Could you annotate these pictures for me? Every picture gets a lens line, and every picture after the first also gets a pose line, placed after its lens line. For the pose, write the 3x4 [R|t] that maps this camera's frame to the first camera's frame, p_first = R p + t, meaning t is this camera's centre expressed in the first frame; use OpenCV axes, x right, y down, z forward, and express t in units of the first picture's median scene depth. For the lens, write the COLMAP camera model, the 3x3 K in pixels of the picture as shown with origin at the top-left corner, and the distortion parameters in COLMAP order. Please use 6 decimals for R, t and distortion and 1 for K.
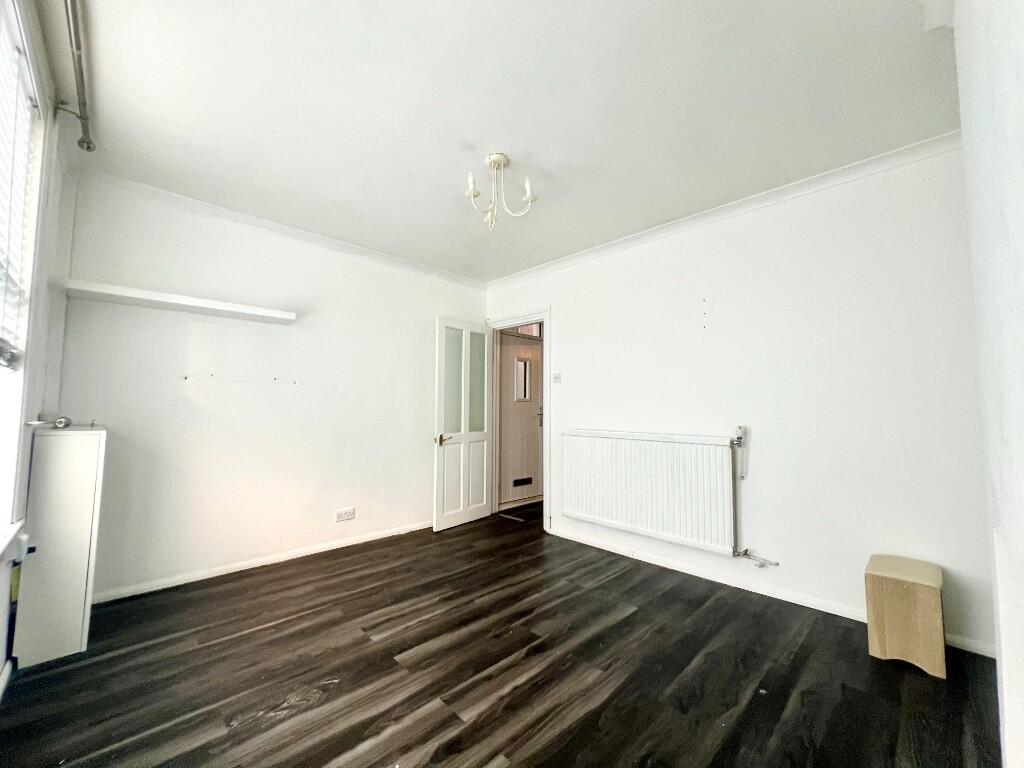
lens RADIAL K [[403.9, 0, 513.2], [0, 403.9, 381.8], [0, 0, 1]] dist [-0.001071, 0.000010]
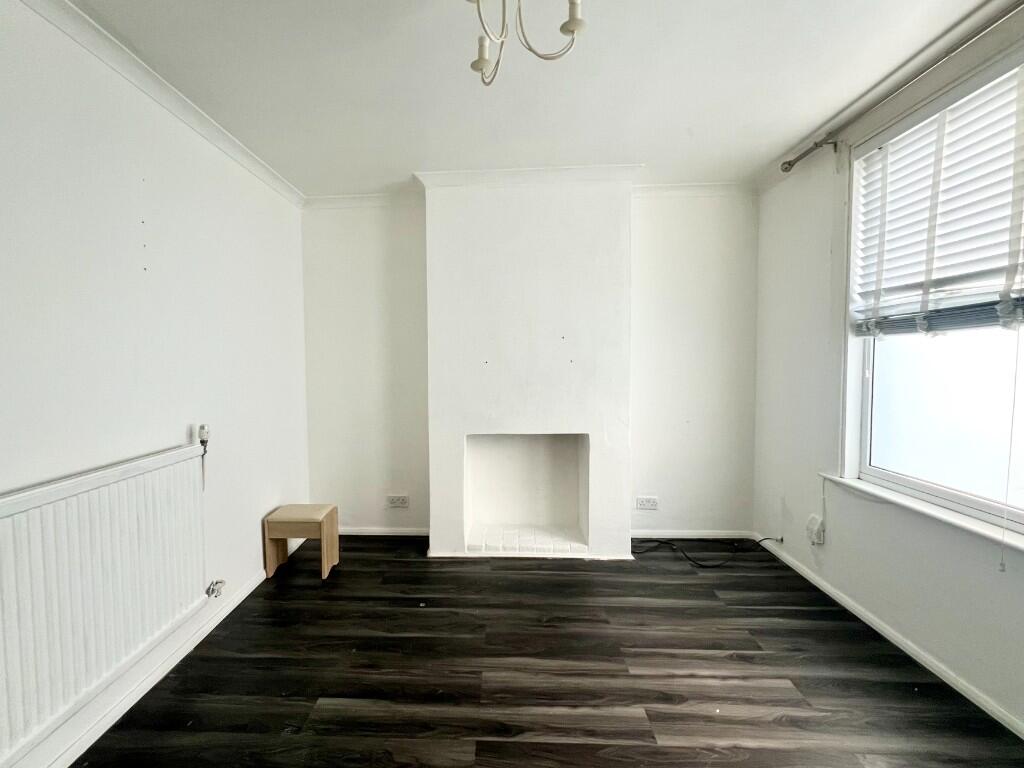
lens RADIAL K [[403.9, 0, 514.4], [0, 403.9, 383.0], [0, 0, 1]] dist [-0.001071, 0.000010]
pose [[-0.667657, -0.033749, 0.743704, -0.591966], [-0.040966, 0.999124, 0.008562, 0.014667], [-0.743341, -0.024750, -0.668454, 1.816239]]
